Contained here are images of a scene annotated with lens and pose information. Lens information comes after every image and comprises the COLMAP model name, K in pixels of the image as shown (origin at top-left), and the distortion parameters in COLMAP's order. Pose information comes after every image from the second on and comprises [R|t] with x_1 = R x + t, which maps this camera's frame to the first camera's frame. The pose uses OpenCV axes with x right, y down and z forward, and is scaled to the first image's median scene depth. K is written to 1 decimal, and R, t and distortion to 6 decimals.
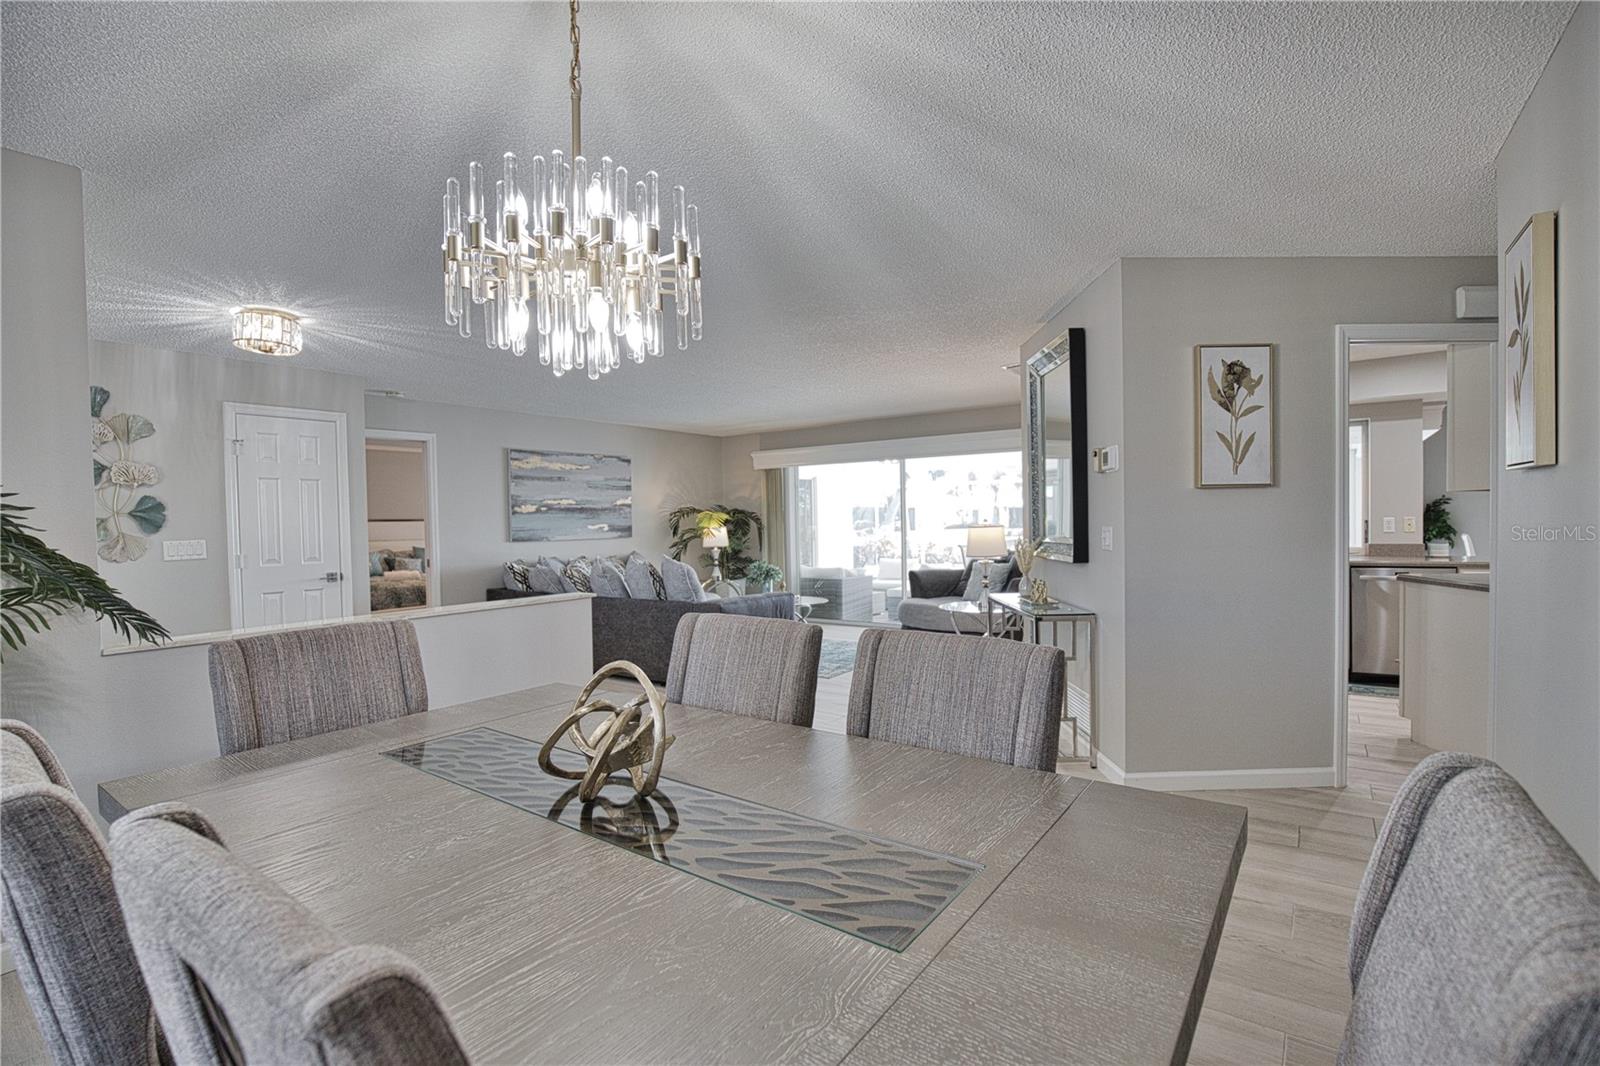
lens RADIAL K [[729.8, 0, 809.7], [0, 729.8, 532.7], [0, 0, 1]] dist [-0.035523, 0.006730]
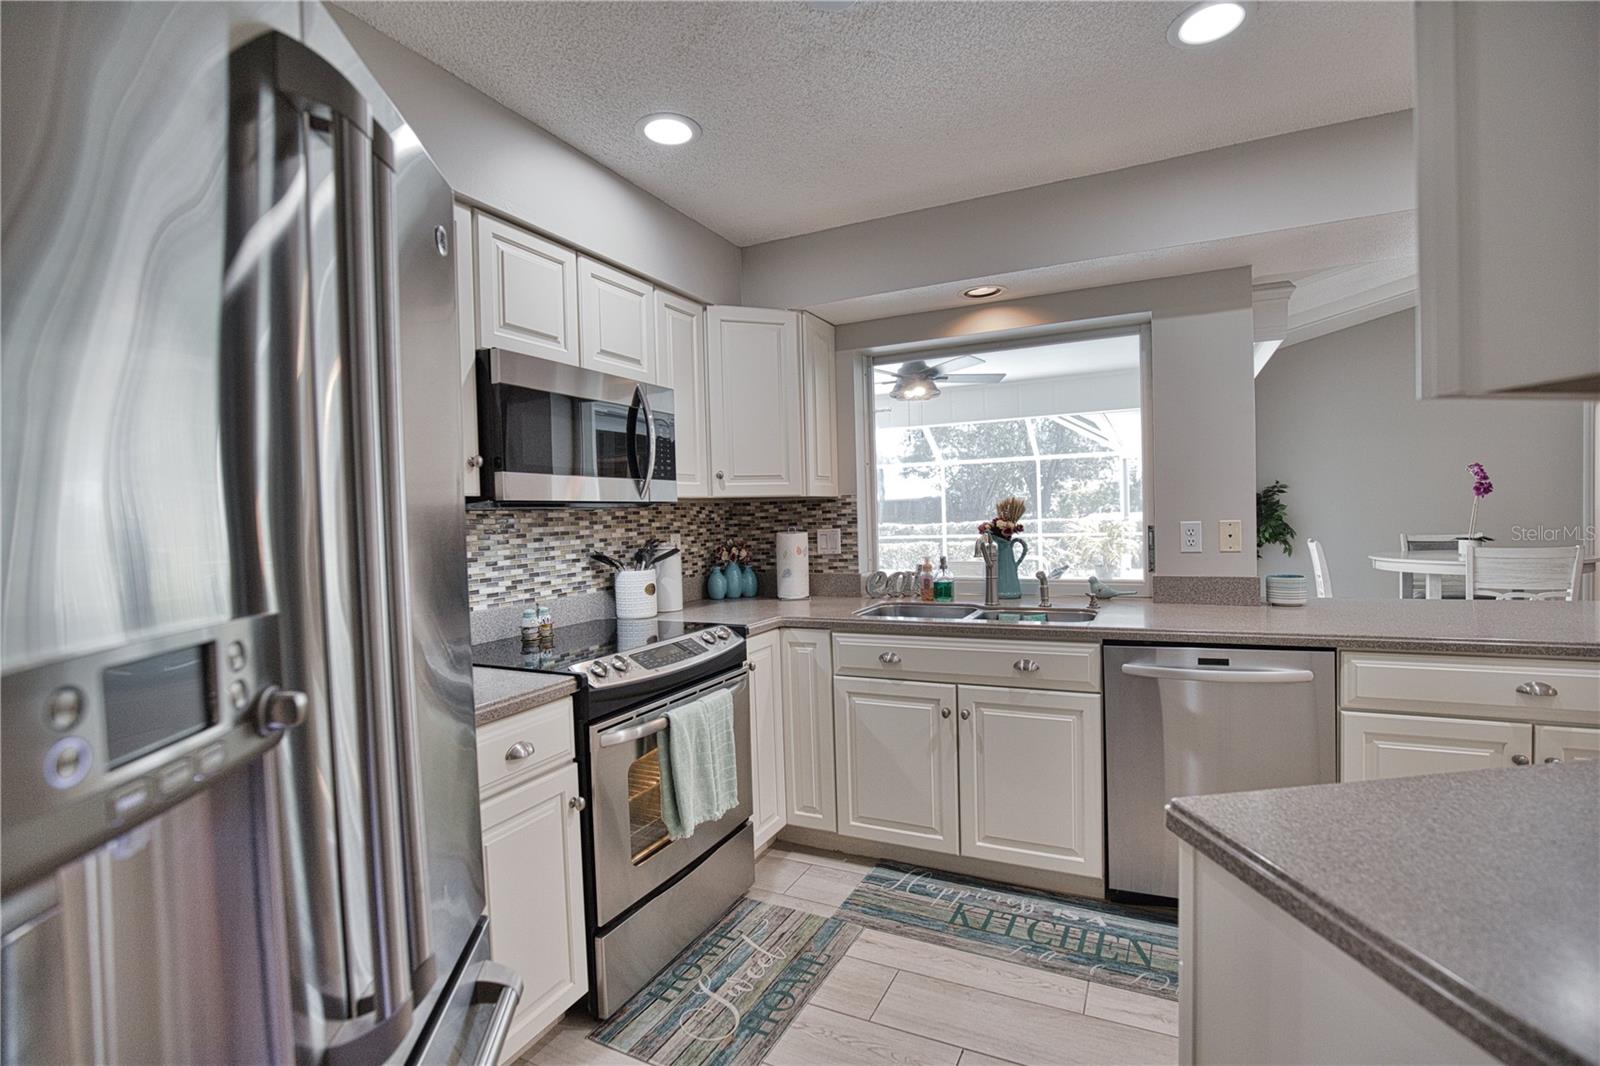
lens RADIAL K [[729.8, 0, 805.9], [0, 729.8, 537.4], [0, 0, 1]] dist [-0.035523, 0.006730]
pose [[0.986632, -0.016342, 0.162141, 0.462425], [0.014260, 0.999800, 0.013994, -0.019520], [-0.162338, -0.011495, 0.986668, 0.549499]]
